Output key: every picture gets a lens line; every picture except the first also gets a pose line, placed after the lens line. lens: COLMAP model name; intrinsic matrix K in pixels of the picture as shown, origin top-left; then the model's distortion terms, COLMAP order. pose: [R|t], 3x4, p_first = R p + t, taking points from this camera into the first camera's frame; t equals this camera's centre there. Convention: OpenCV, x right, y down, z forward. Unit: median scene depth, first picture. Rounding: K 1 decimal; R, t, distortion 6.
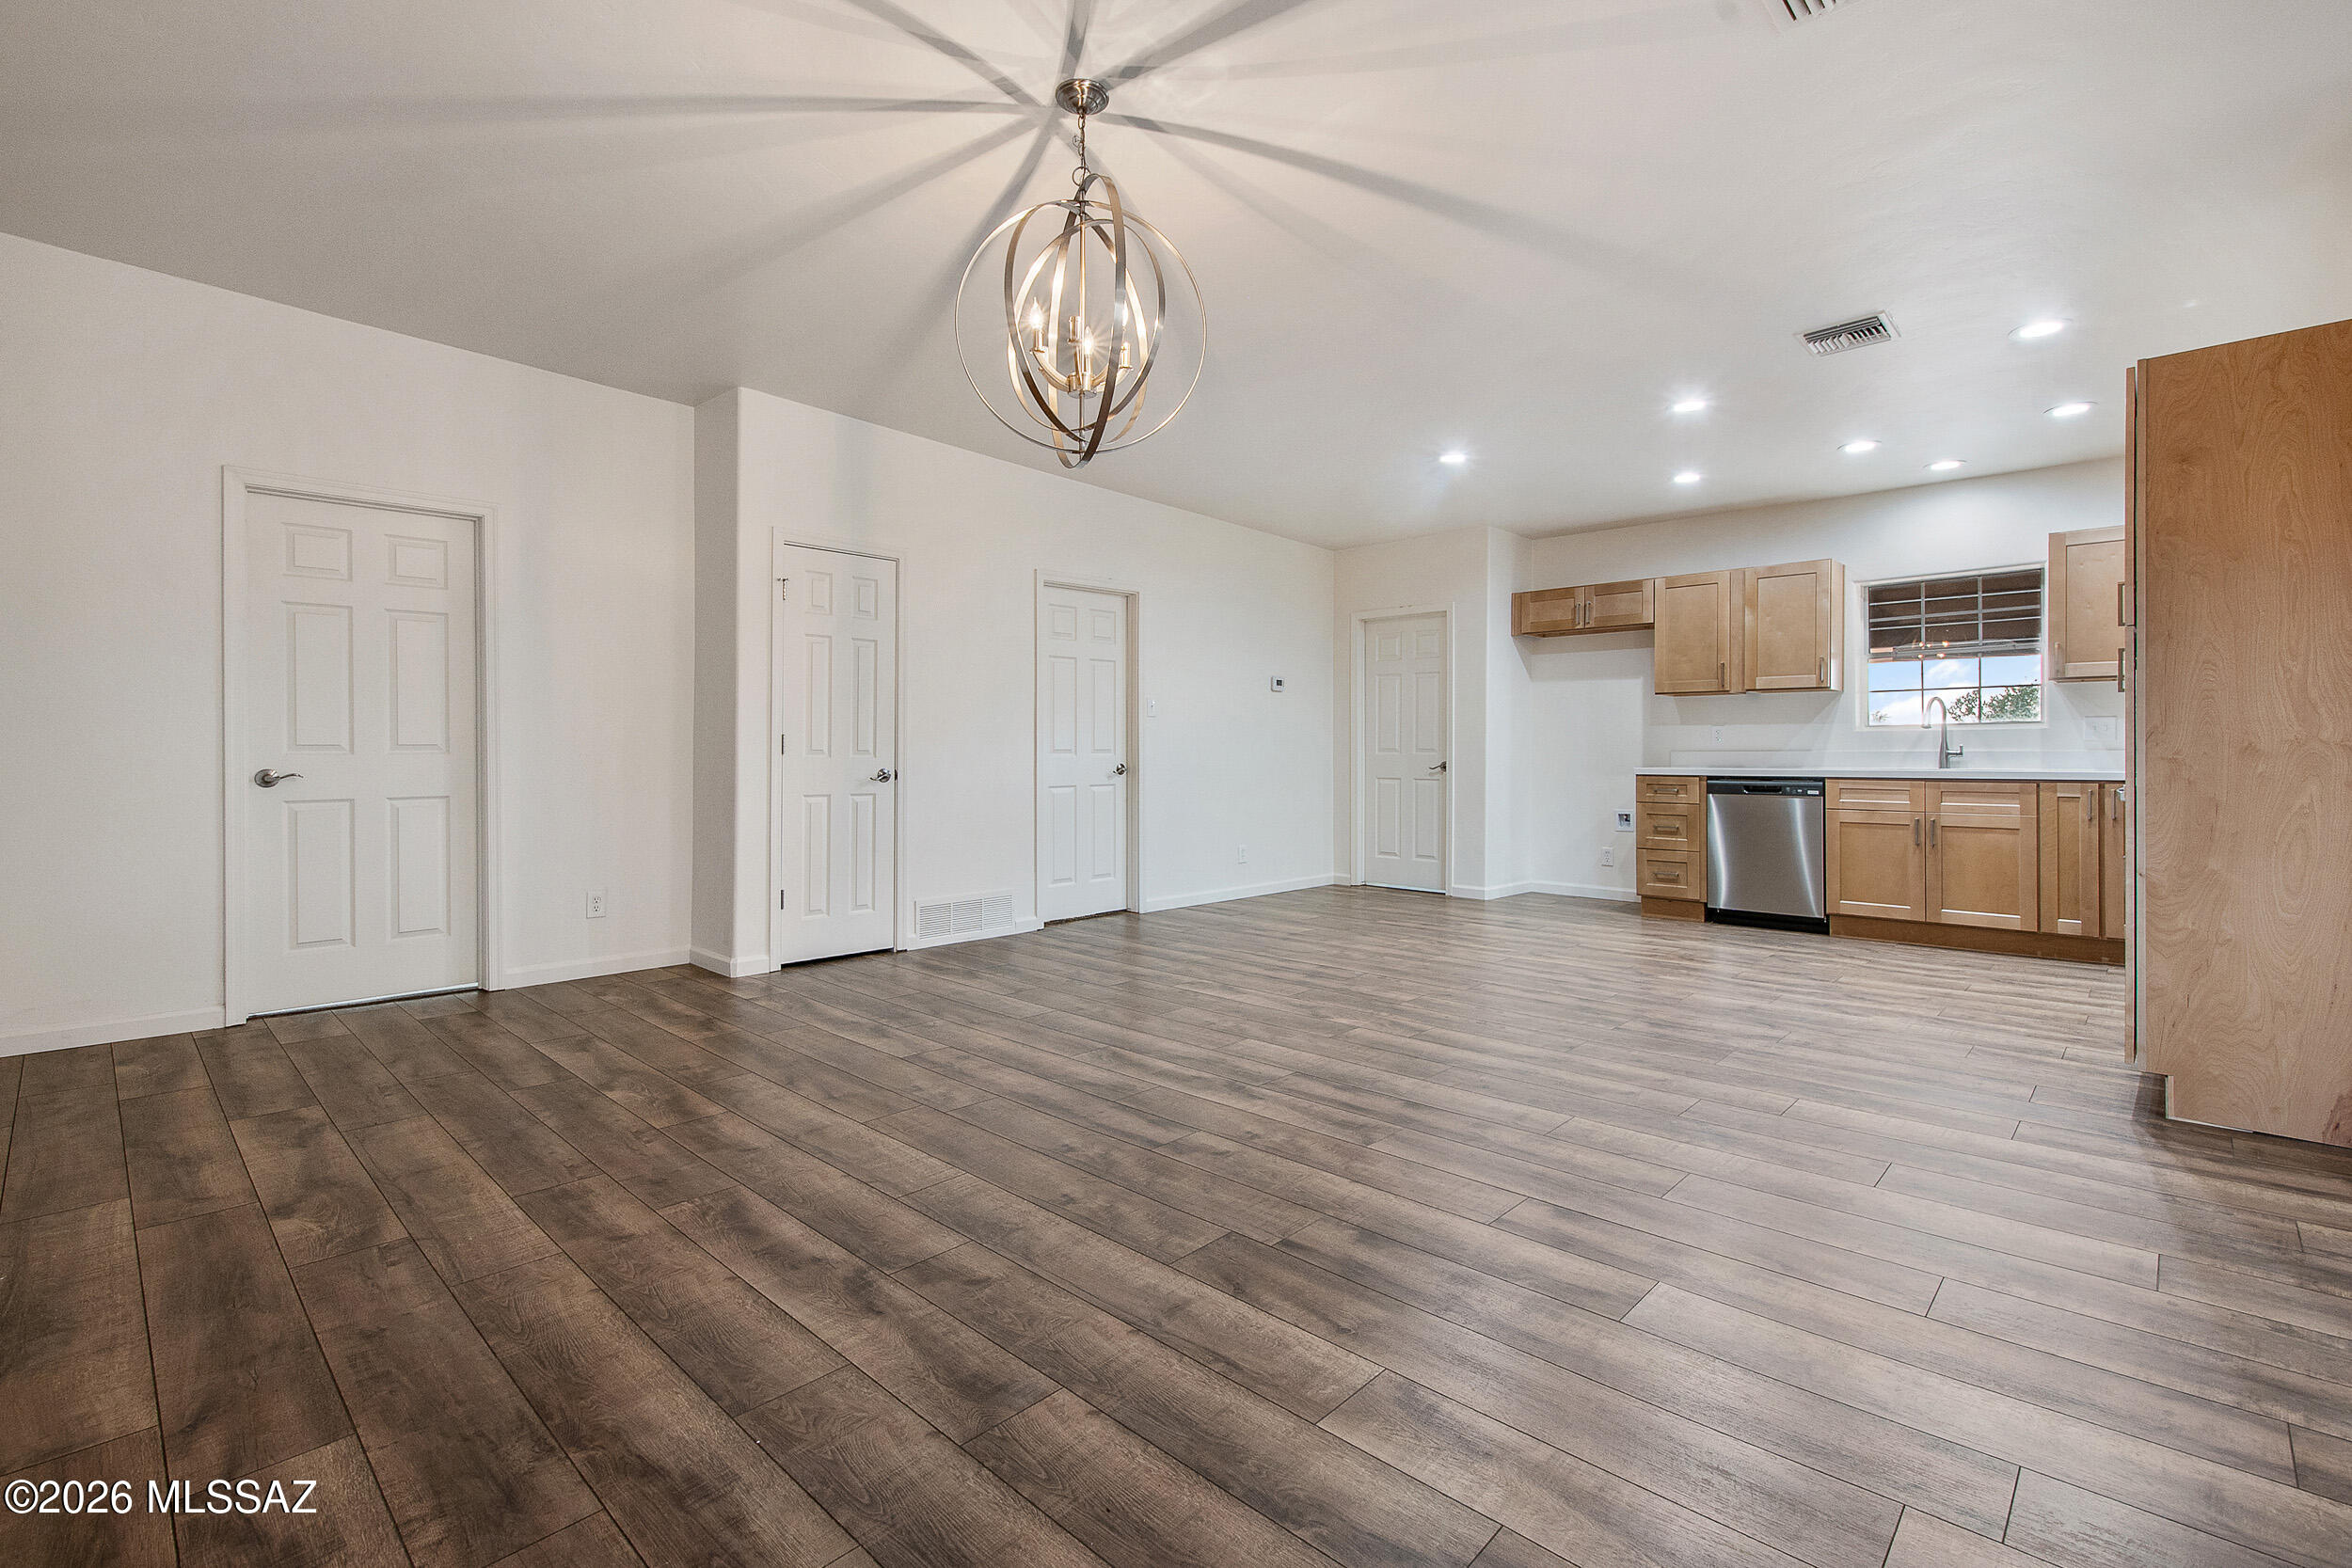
lens RADIAL K [[1049.7, 0, 1182.7], [0, 1049.7, 748.5], [0, 0, 1]] dist [0.011646, 0.000359]
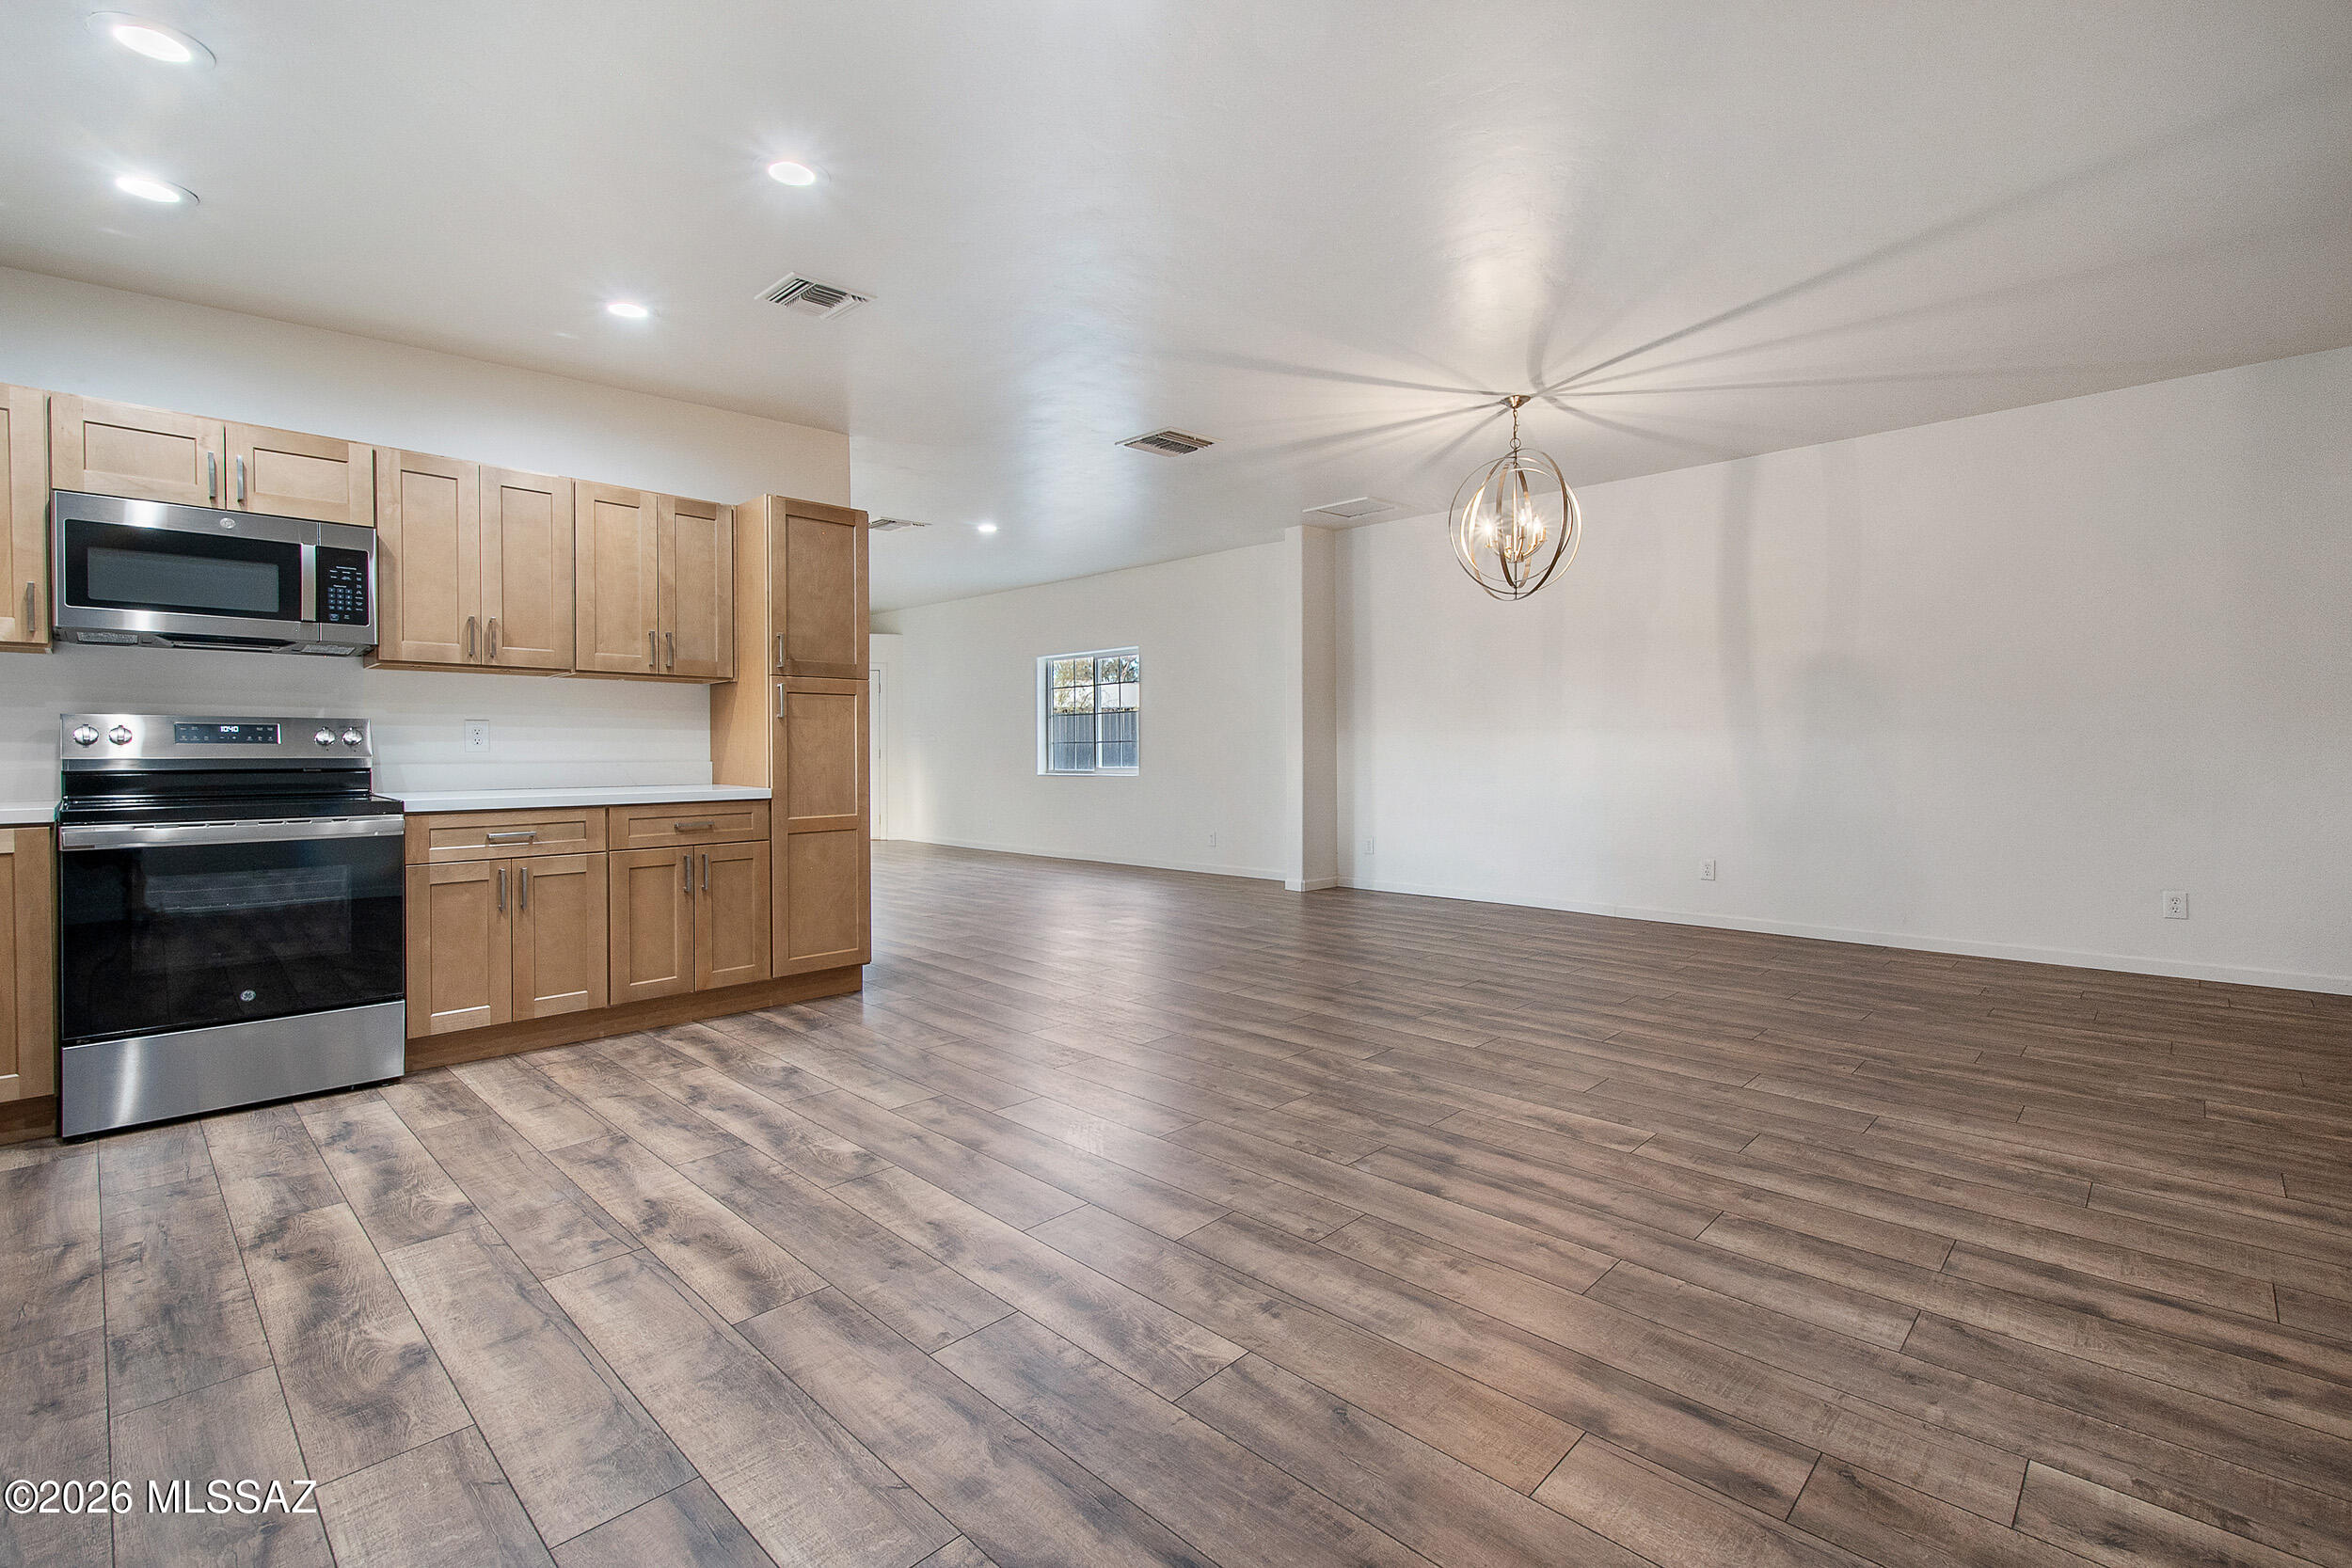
lens RADIAL K [[1049.7, 0, 1182.7], [0, 1049.7, 748.5], [0, 0, 1]] dist [0.011646, 0.000359]
pose [[-0.999965, 0.002076, 0.008120, 0.294356], [0.002112, 0.999988, 0.004373, -0.012981], [-0.008111, 0.004390, -0.999957, 1.779289]]
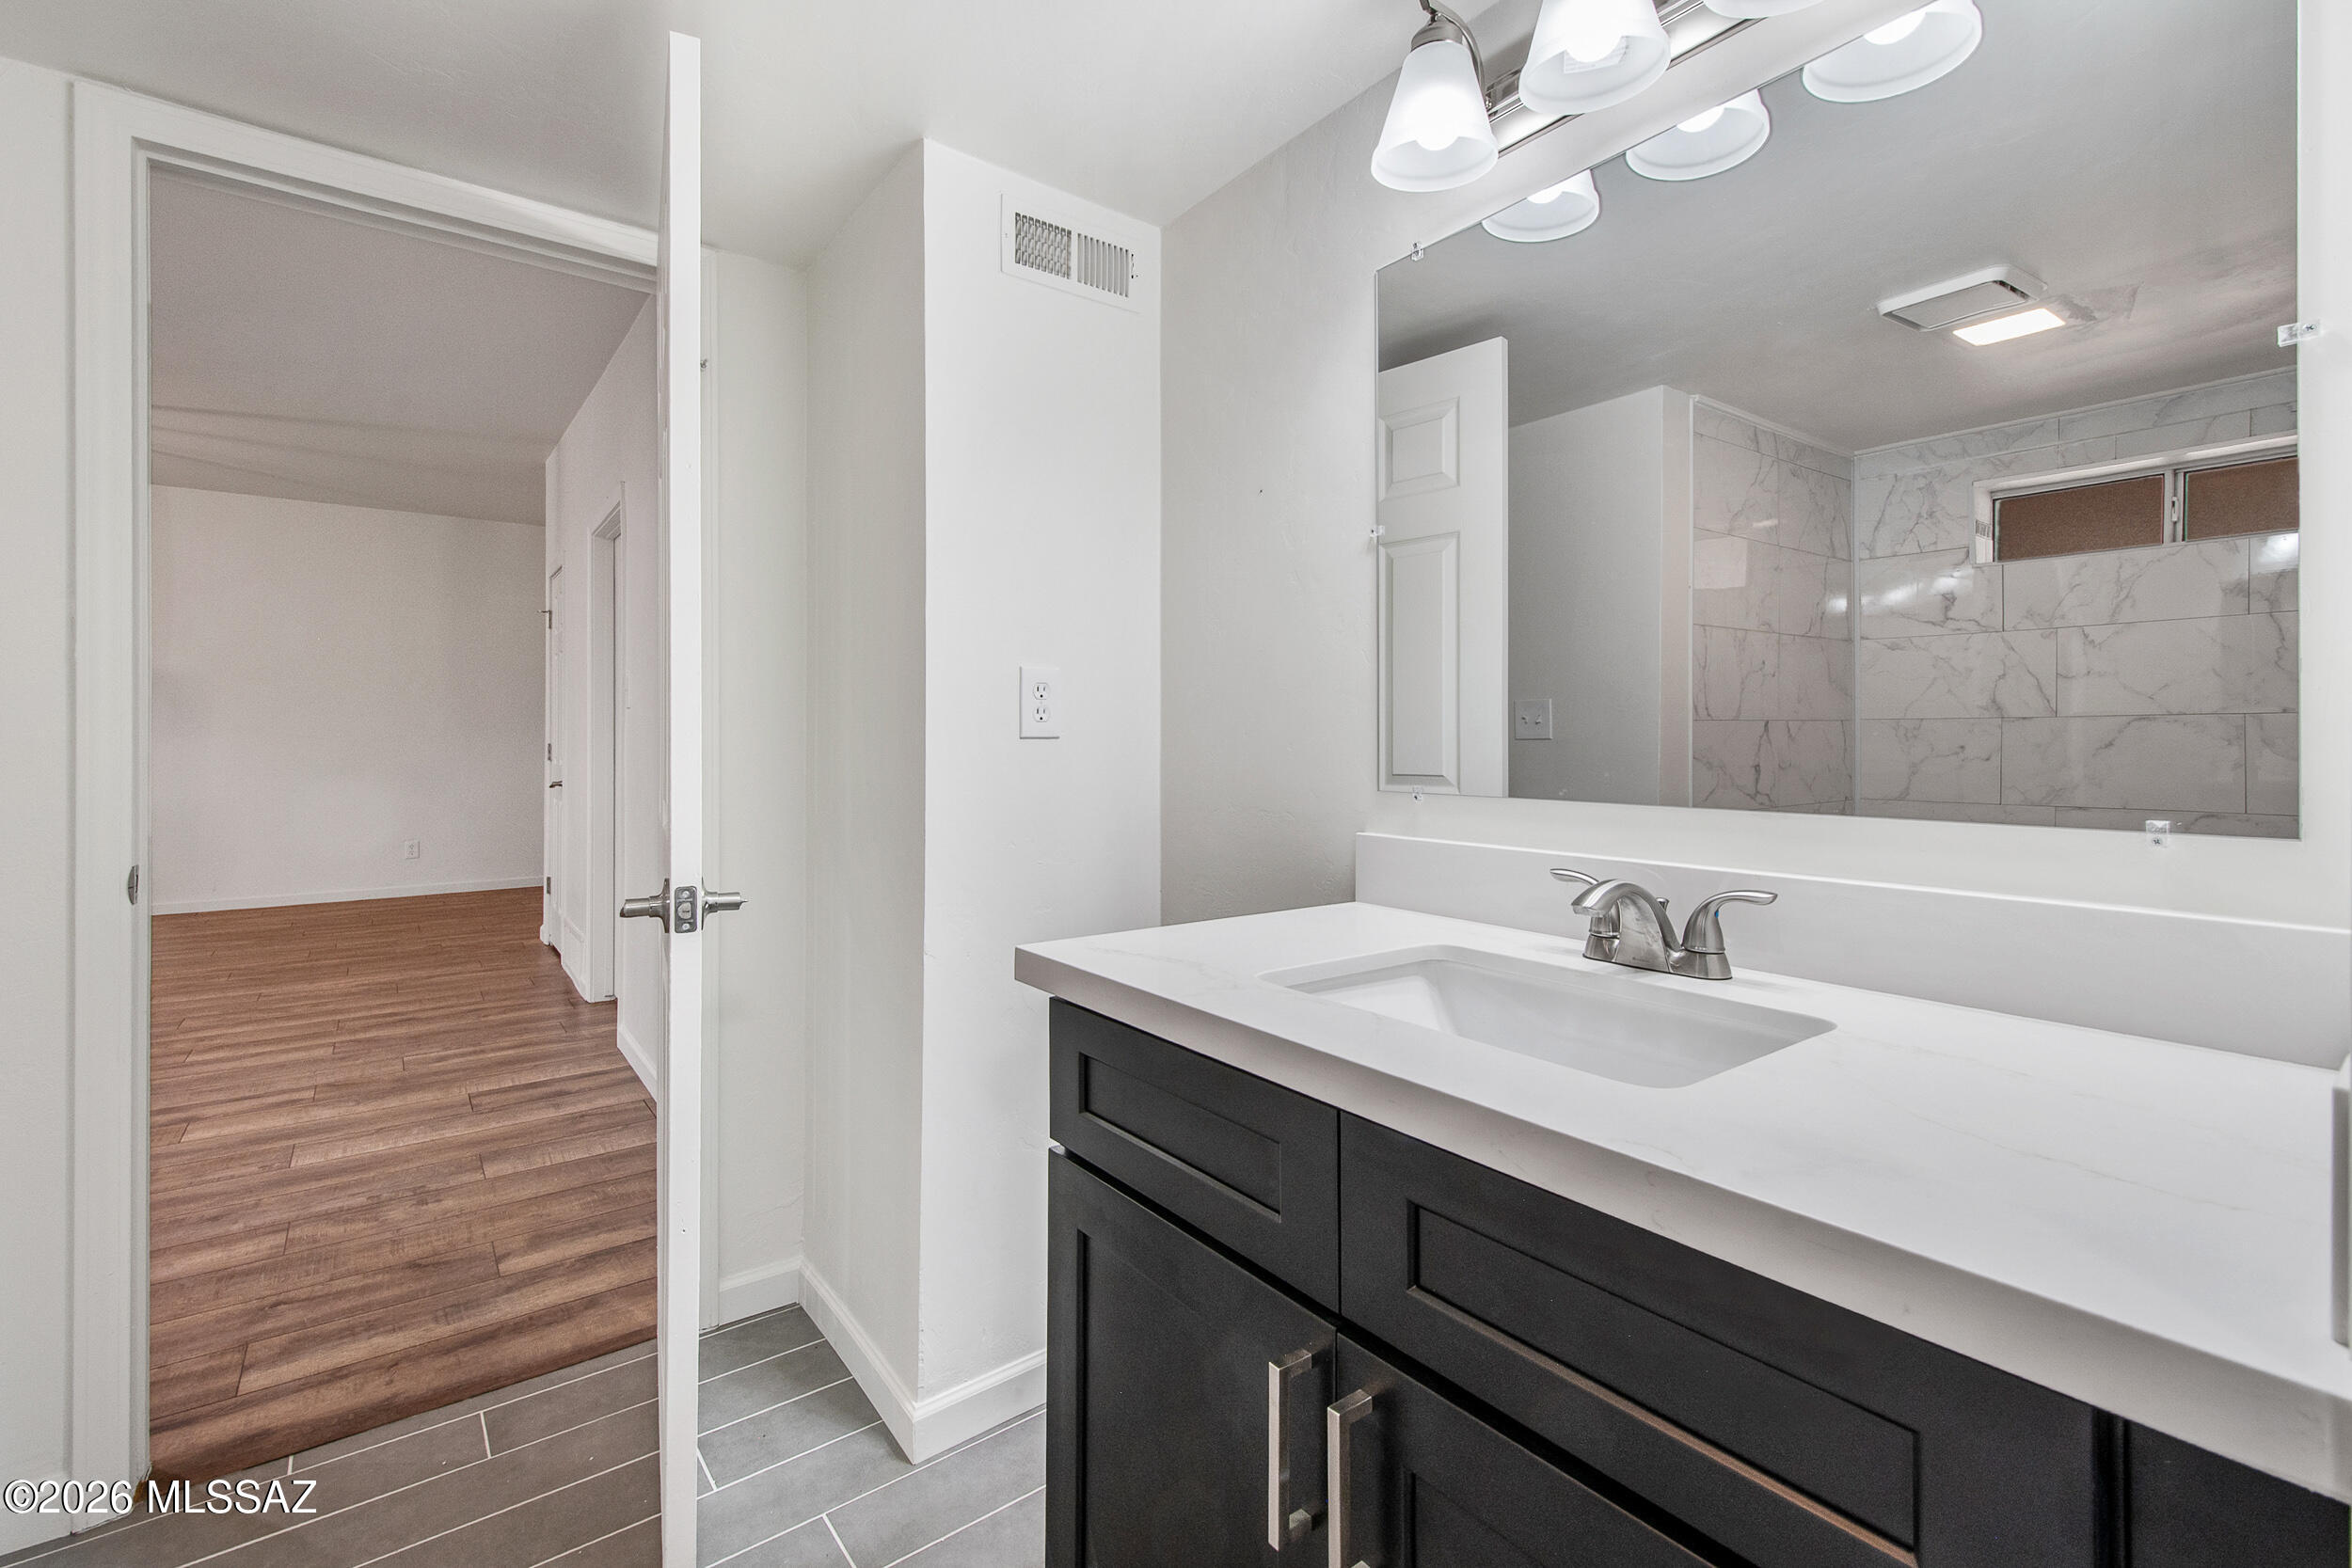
lens RADIAL K [[1049.7, 0, 1182.7], [0, 1049.7, 748.5], [0, 0, 1]] dist [0.011646, 0.000359]
pose [[-0.160873, 0.002106, -0.986973, 0.753012], [-0.001326, 0.999996, 0.002350, -0.013693], [0.986974, 0.001687, -0.160869, 2.171808]]
